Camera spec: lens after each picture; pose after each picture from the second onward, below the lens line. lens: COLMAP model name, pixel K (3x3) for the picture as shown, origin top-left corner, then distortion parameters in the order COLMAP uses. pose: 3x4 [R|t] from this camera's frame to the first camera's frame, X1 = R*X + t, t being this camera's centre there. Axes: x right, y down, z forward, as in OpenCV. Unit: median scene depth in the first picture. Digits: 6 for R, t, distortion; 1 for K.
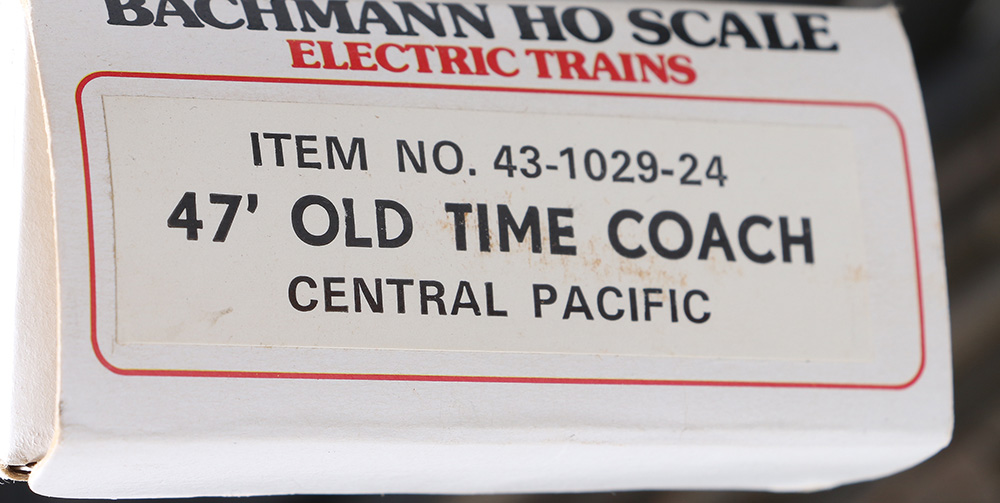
lens RADIAL K [[5243.4, 0, 487.1], [0, 5243.4, 252.5], [0, 0, 1]] dist [-2.957358, 460.048565]
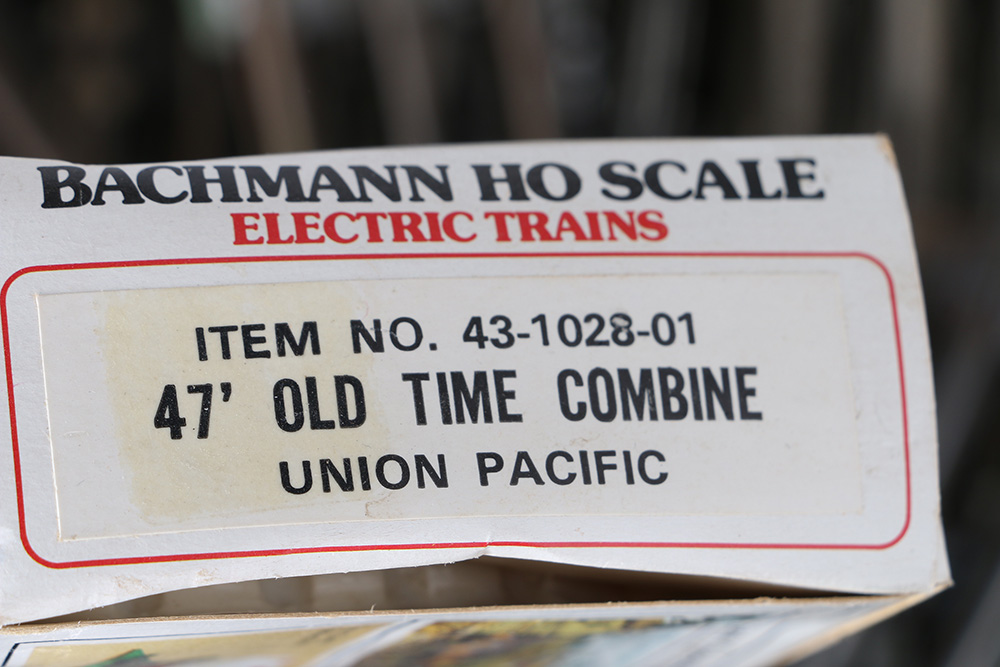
lens RADIAL K [[6284.3, 0, 500.0], [0, 6284.3, 333.5], [0, 0, 1]] dist [0.639521, 20.146179]
pose [[0.999062, -0.043299, -0.000665, 0.010270], [0.043279, 0.998899, -0.018076, 0.003996], [0.001447, 0.018030, 0.999836, -0.143708]]
